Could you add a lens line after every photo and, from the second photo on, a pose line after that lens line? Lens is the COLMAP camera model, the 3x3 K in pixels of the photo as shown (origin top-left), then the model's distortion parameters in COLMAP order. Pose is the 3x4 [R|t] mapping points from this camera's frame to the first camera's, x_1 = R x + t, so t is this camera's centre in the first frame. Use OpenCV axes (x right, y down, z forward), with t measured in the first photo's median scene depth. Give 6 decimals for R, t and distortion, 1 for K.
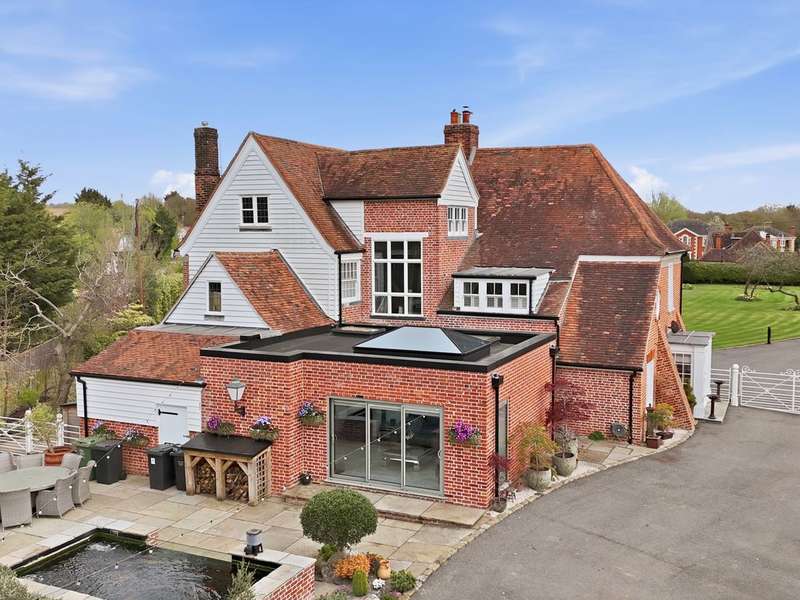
lens RADIAL K [[825.3, 0, 403.2], [0, 825.3, 297.2], [0, 0, 1]] dist [0.025352, 0.000000]
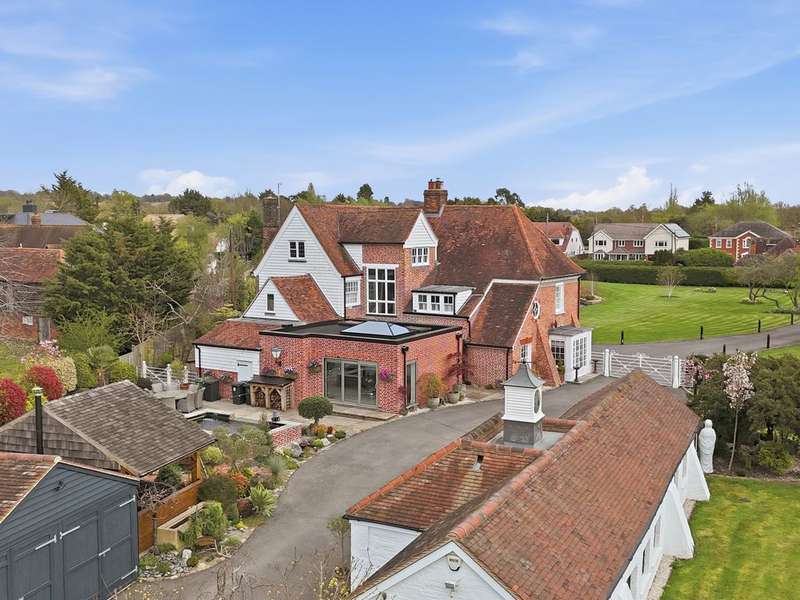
lens RADIAL K [[825.3, 0, 398.0], [0, 825.3, 302.3], [0, 0, 1]] dist [0.025352, 0.000000]
pose [[0.993366, 0.012970, -0.114261, 0.220921], [-0.011545, 0.999847, 0.013120, -0.024523], [0.114413, -0.011714, 0.993364, -0.650588]]
